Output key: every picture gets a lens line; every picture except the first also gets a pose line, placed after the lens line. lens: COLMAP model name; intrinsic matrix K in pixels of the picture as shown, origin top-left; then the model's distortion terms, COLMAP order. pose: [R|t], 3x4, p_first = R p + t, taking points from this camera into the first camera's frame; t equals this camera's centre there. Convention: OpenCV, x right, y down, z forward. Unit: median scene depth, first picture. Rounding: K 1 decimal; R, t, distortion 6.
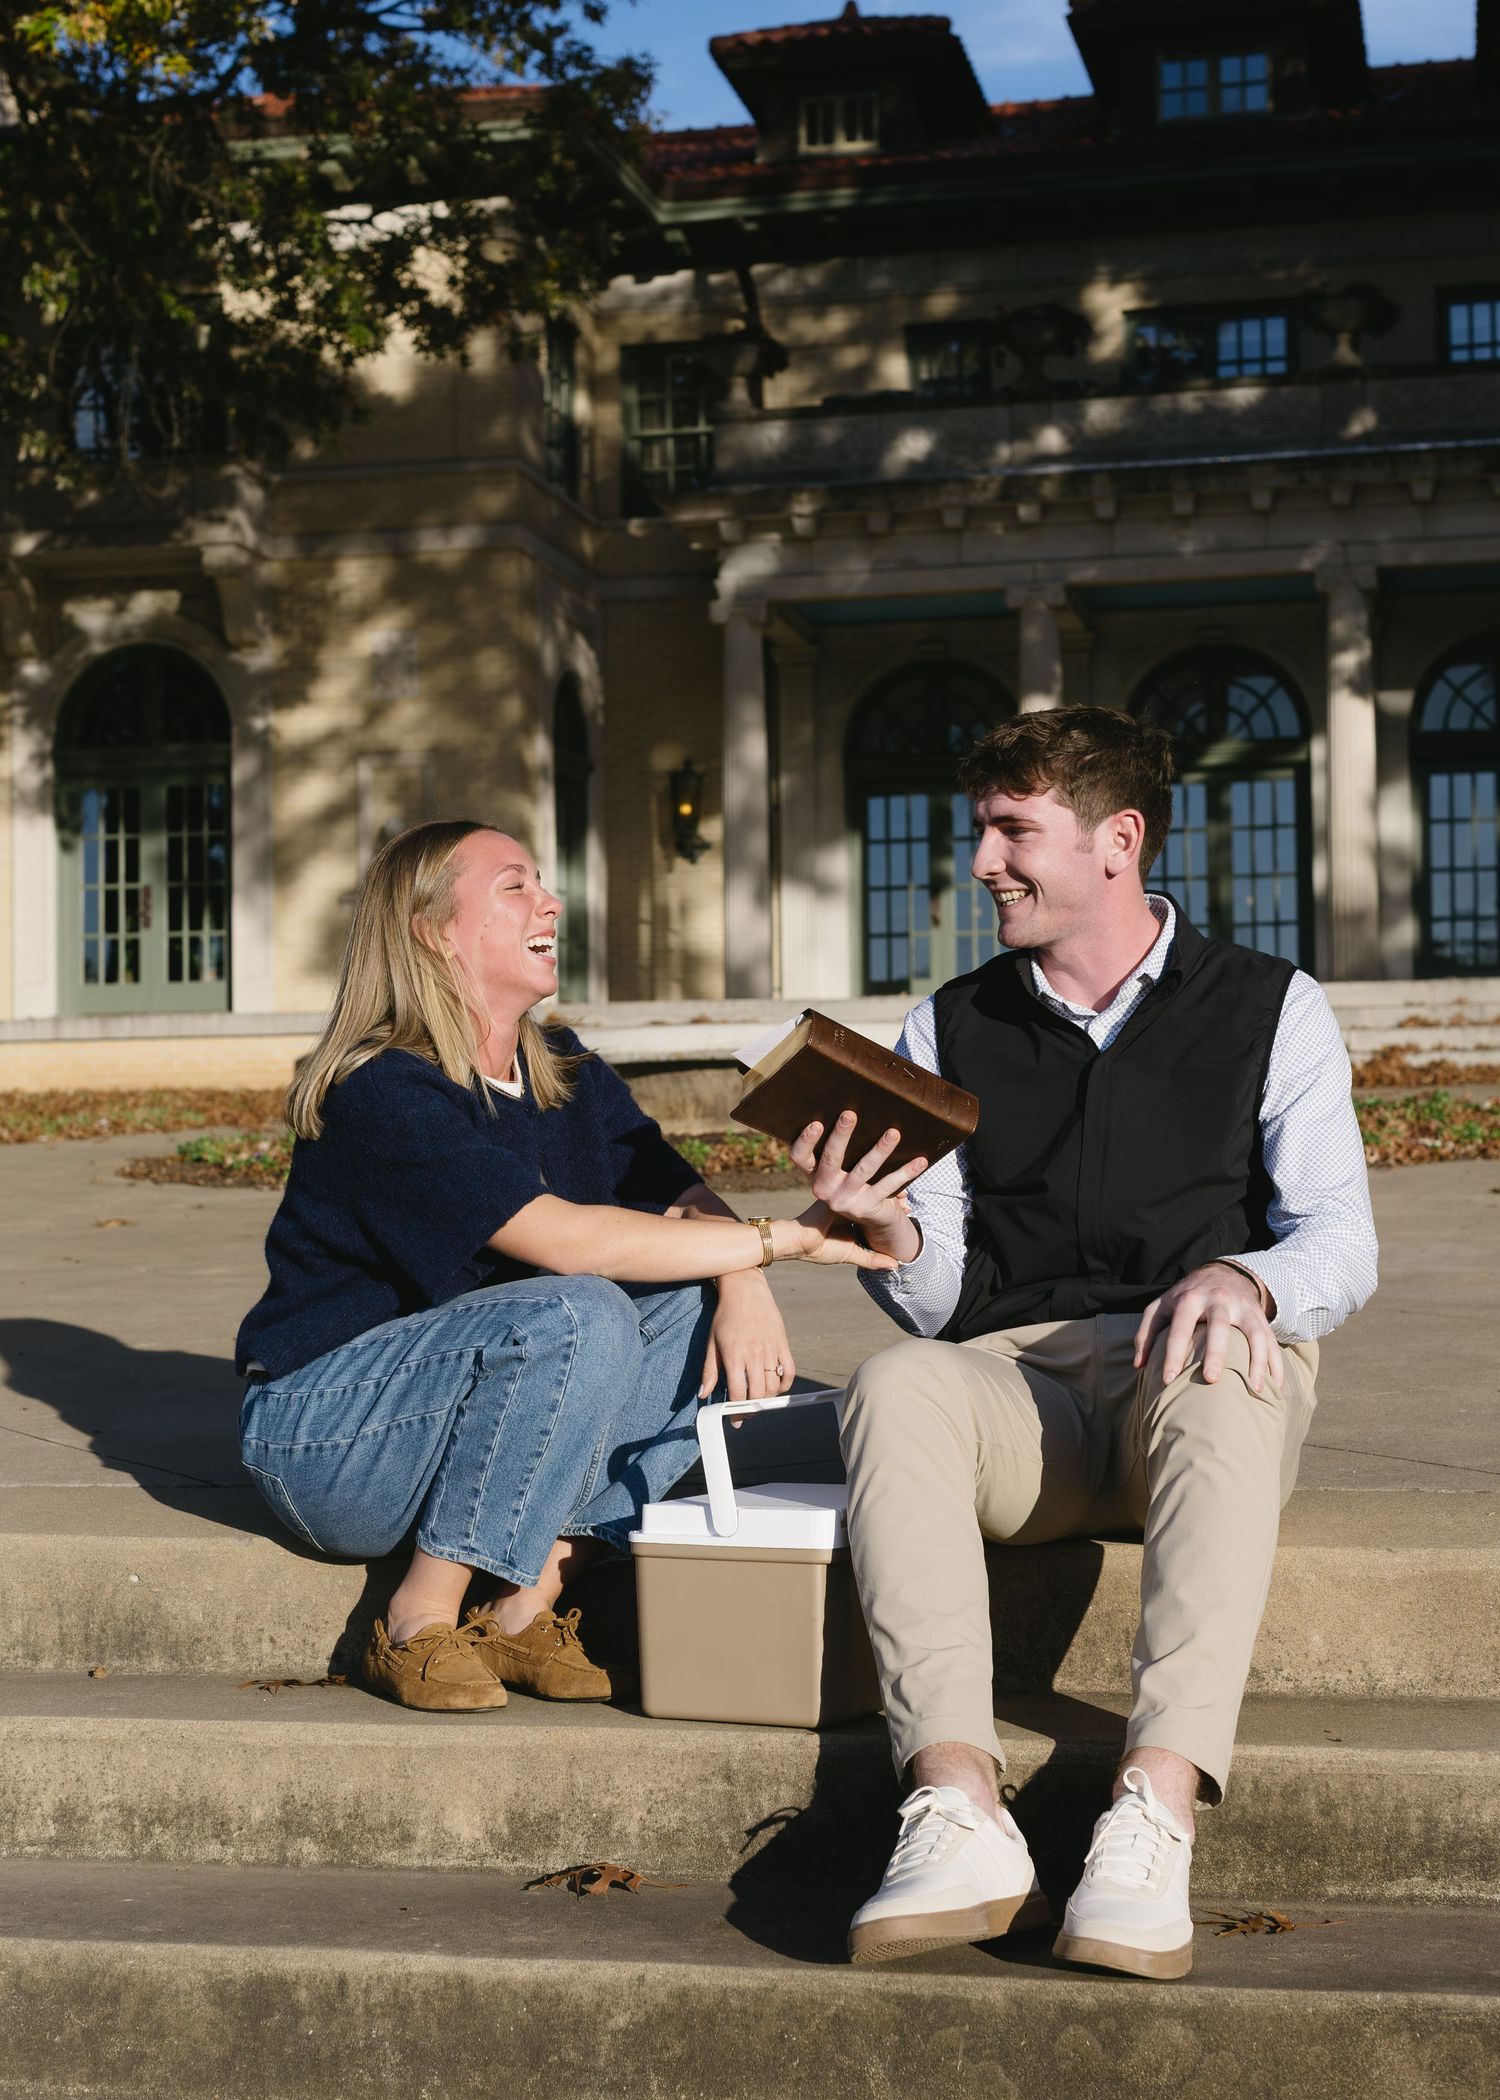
lens RADIAL K [[3454.1, 0, 757.3], [0, 3454.1, 1209.0], [0, 0, 1]] dist [0.010666, -0.045595]
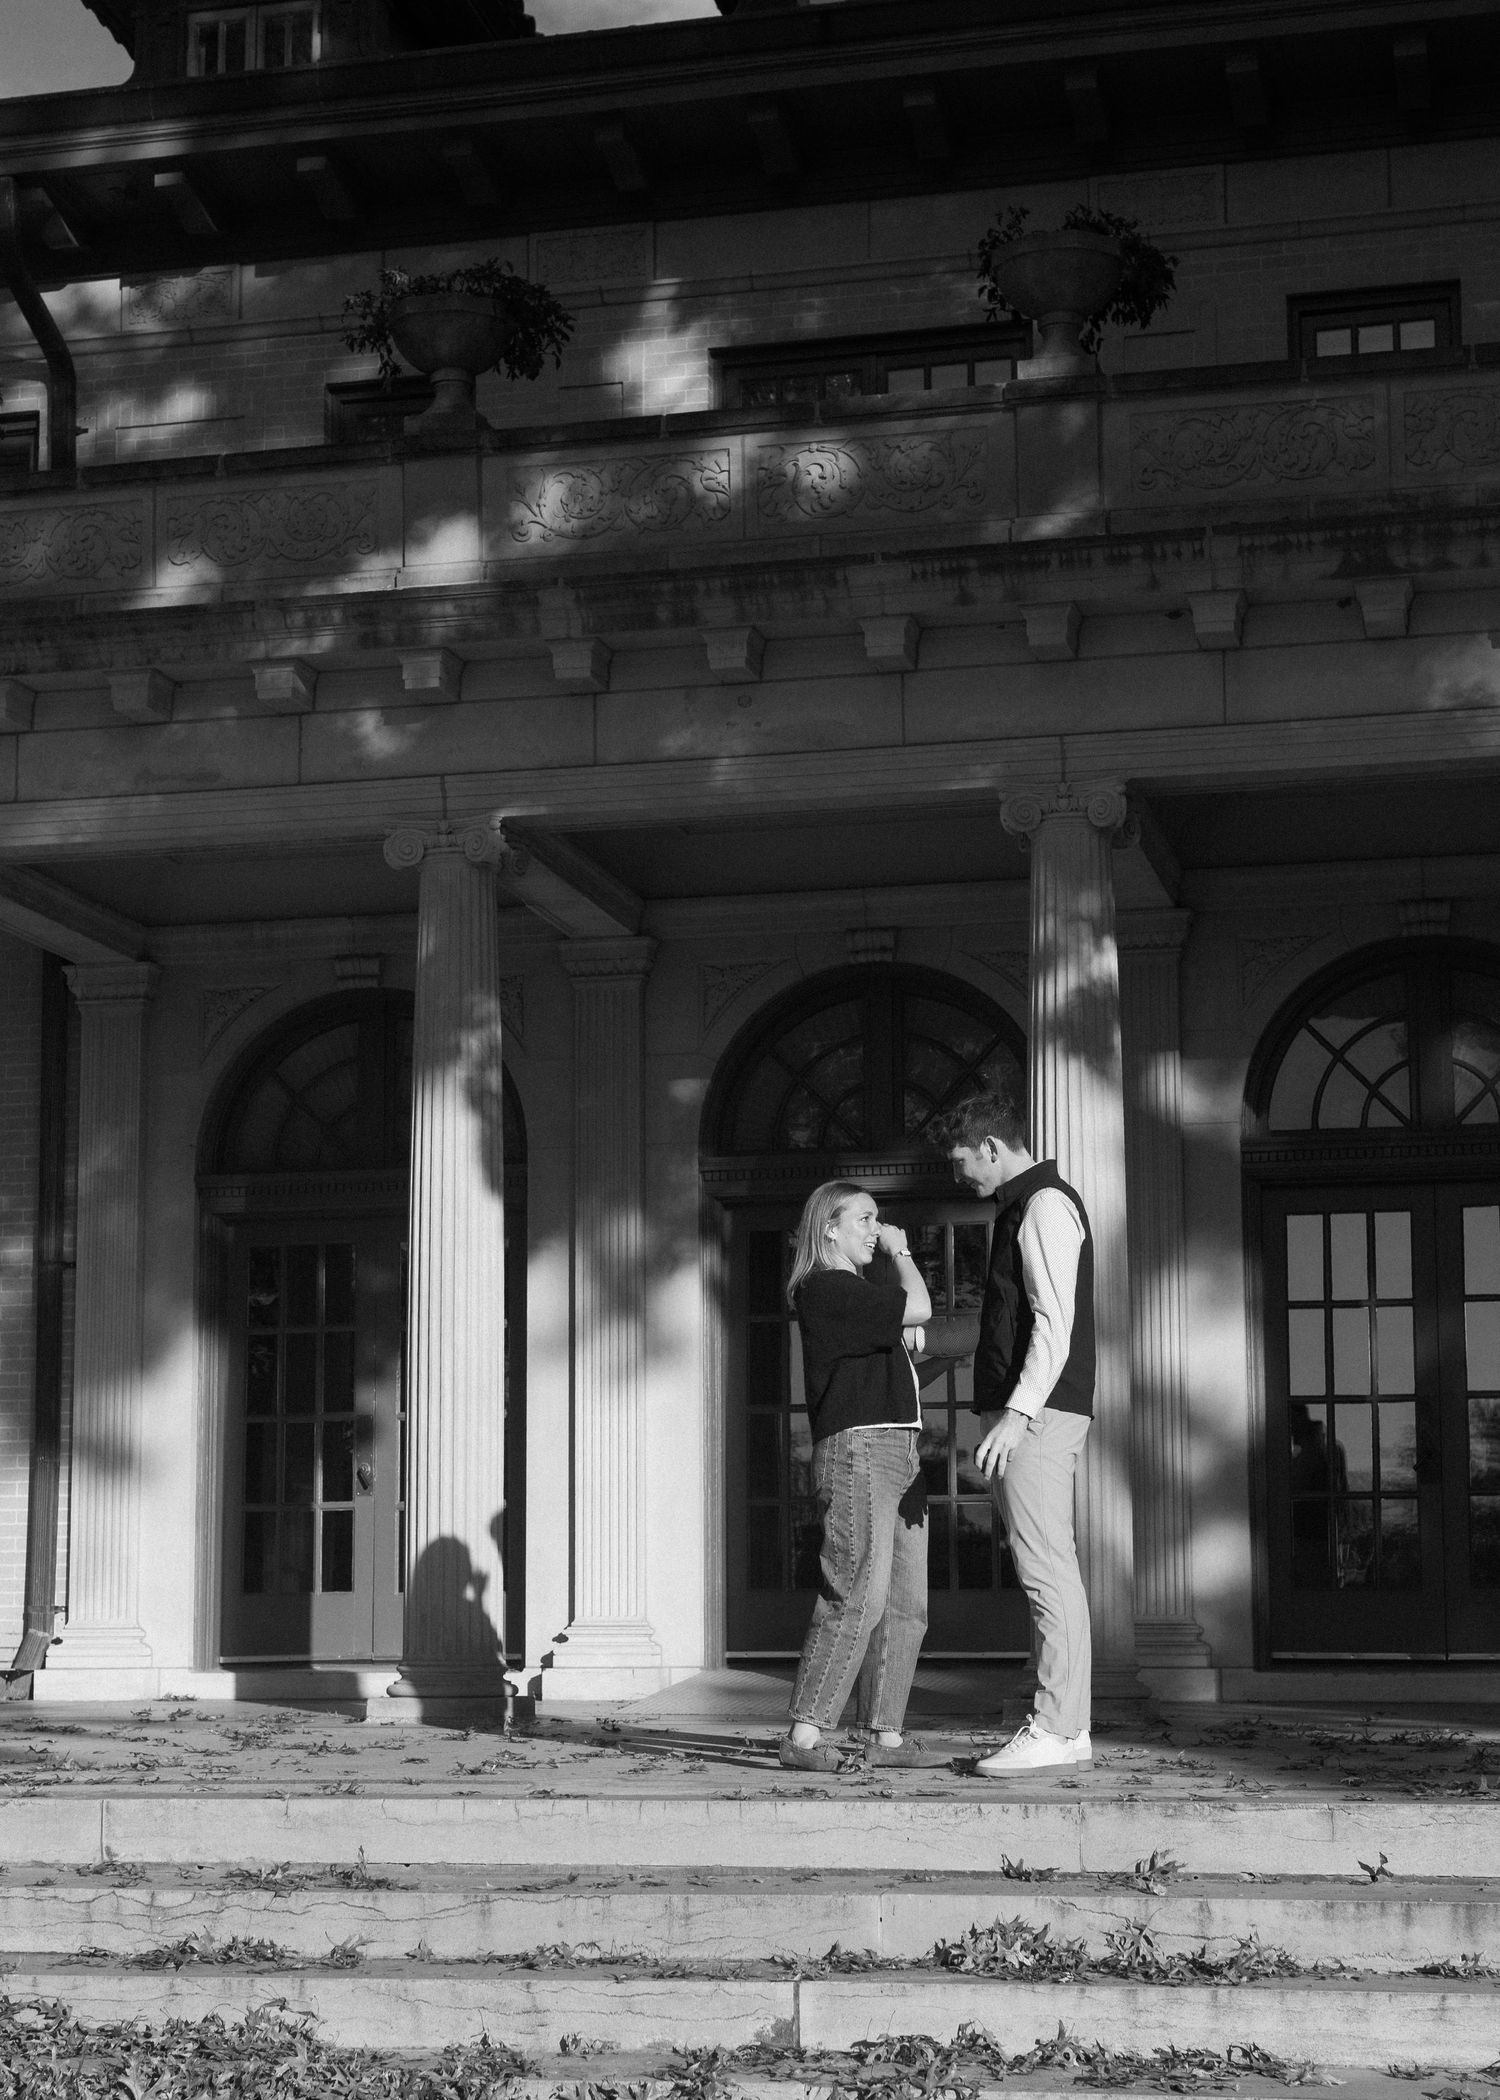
lens RADIAL K [[3490.4, 0, 744.3], [0, 3490.4, 1228.0], [0, 0, 1]] dist [0.011517, -0.064009]
pose [[0.999711, 0.010847, -0.021472, 0.154925], [-0.013313, 0.992891, -0.118278, -0.075050], [0.020036, 0.118530, 0.992748, 0.593923]]
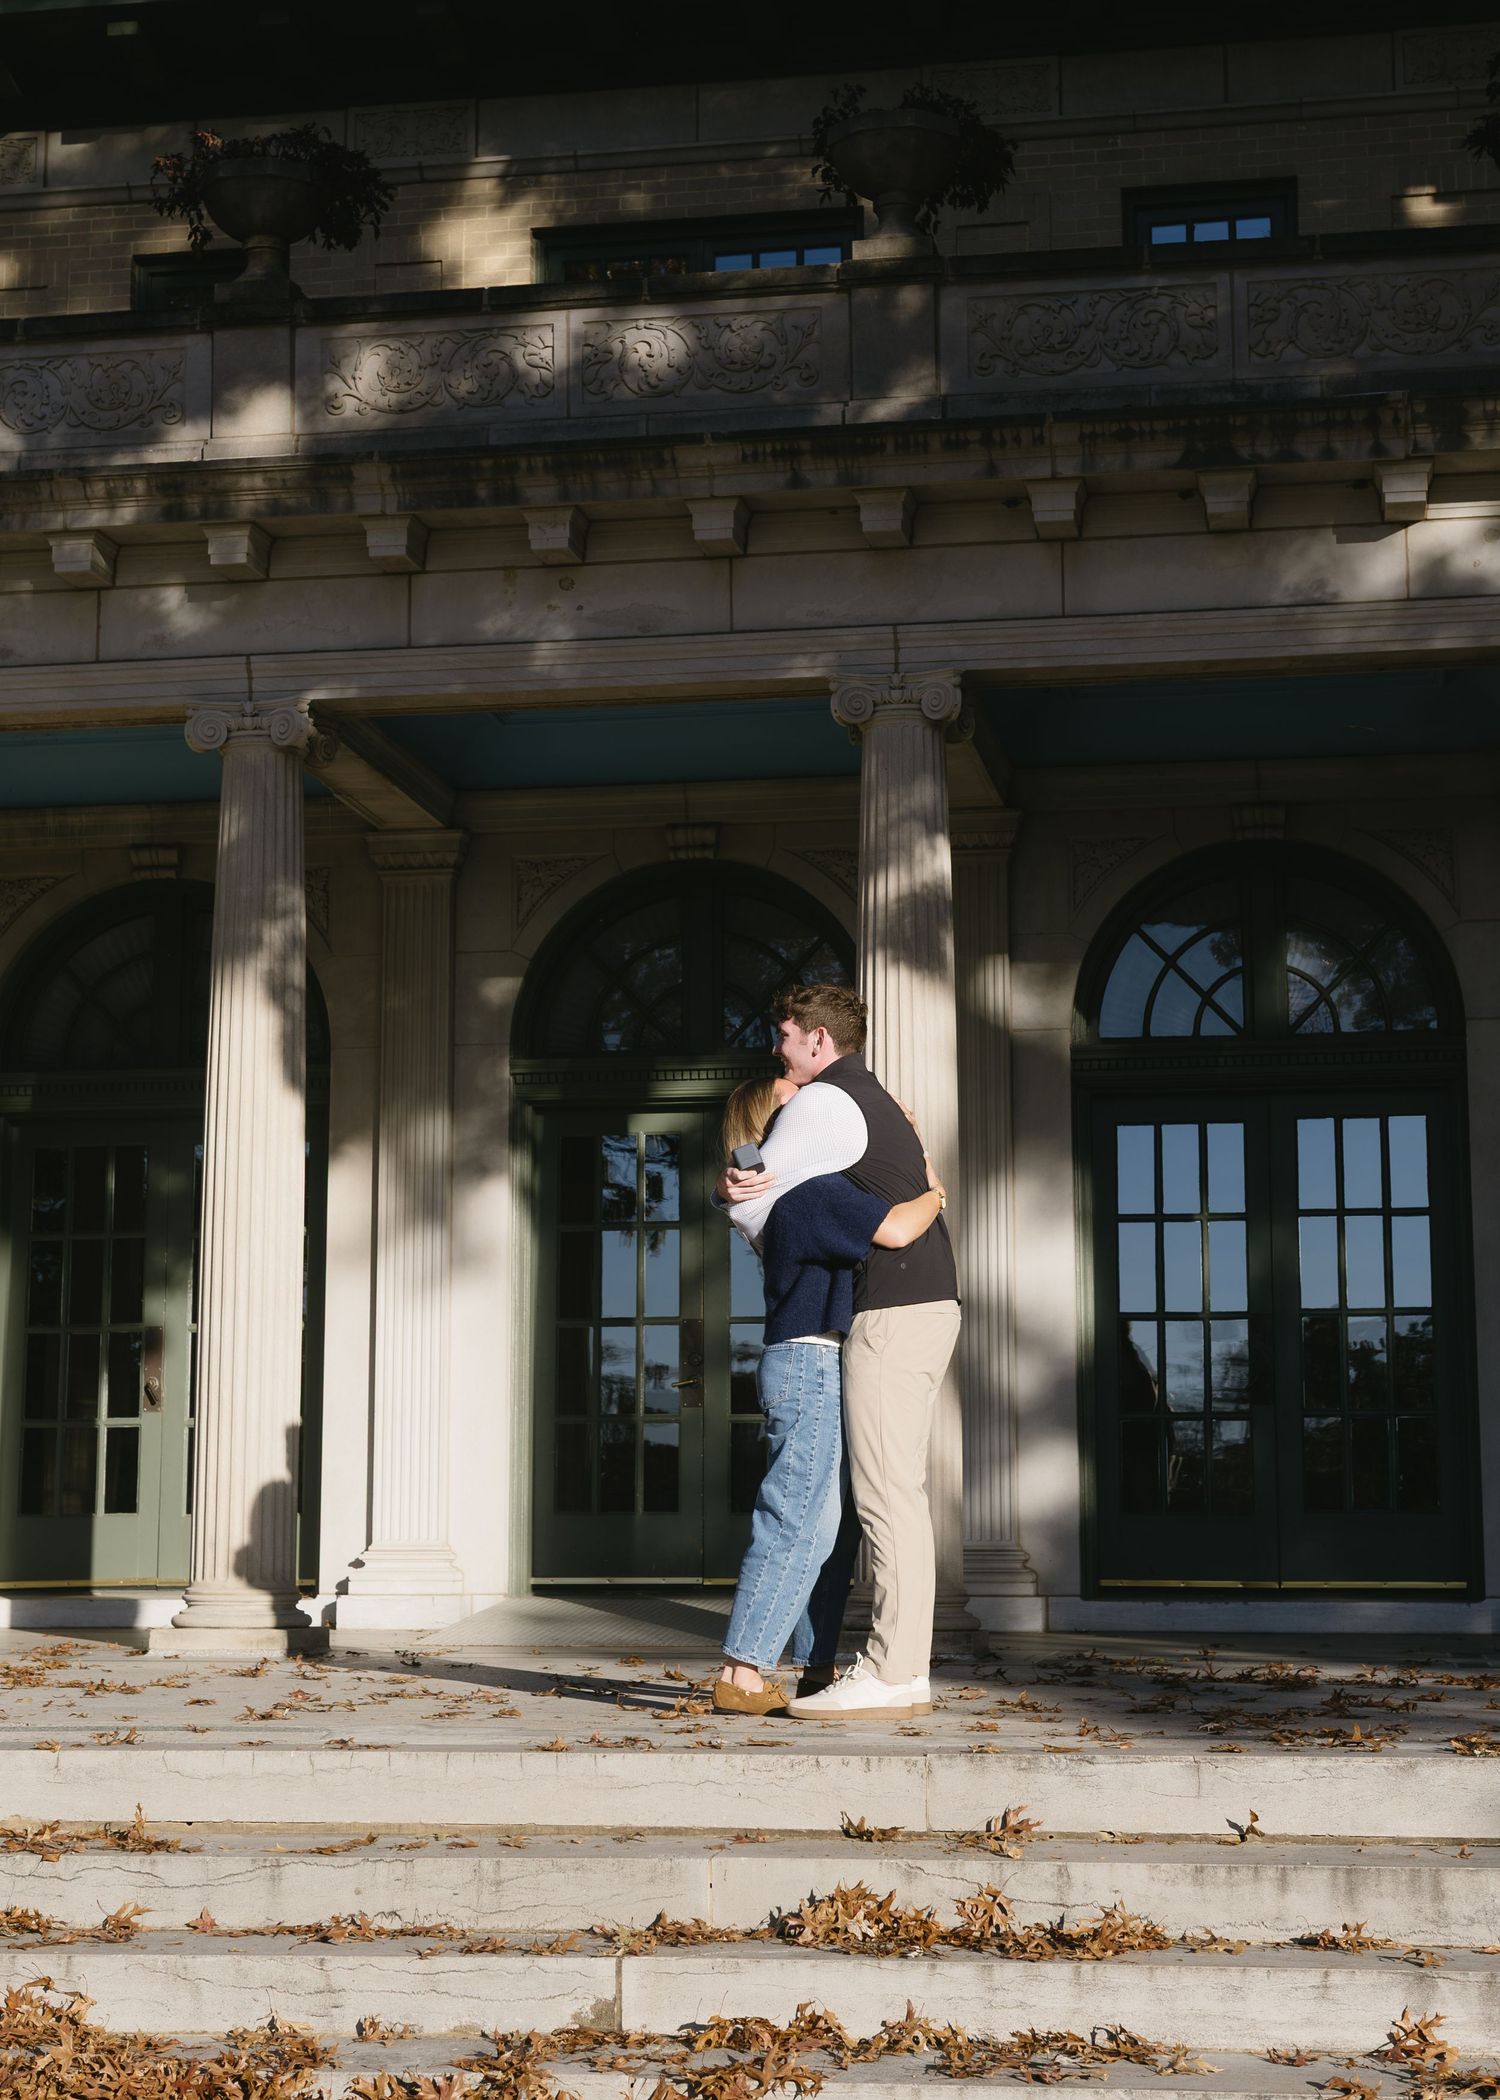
lens RADIAL K [[3503.6, 0, 765.7], [0, 3503.6, 960.8], [0, 0, 1]] dist [0.015151, -0.028690]
pose [[0.998933, 0.022772, 0.040184, 0.152373], [-0.015640, 0.985383, -0.169632, -0.076647], [-0.043459, 0.168822, 0.984688, 0.615904]]
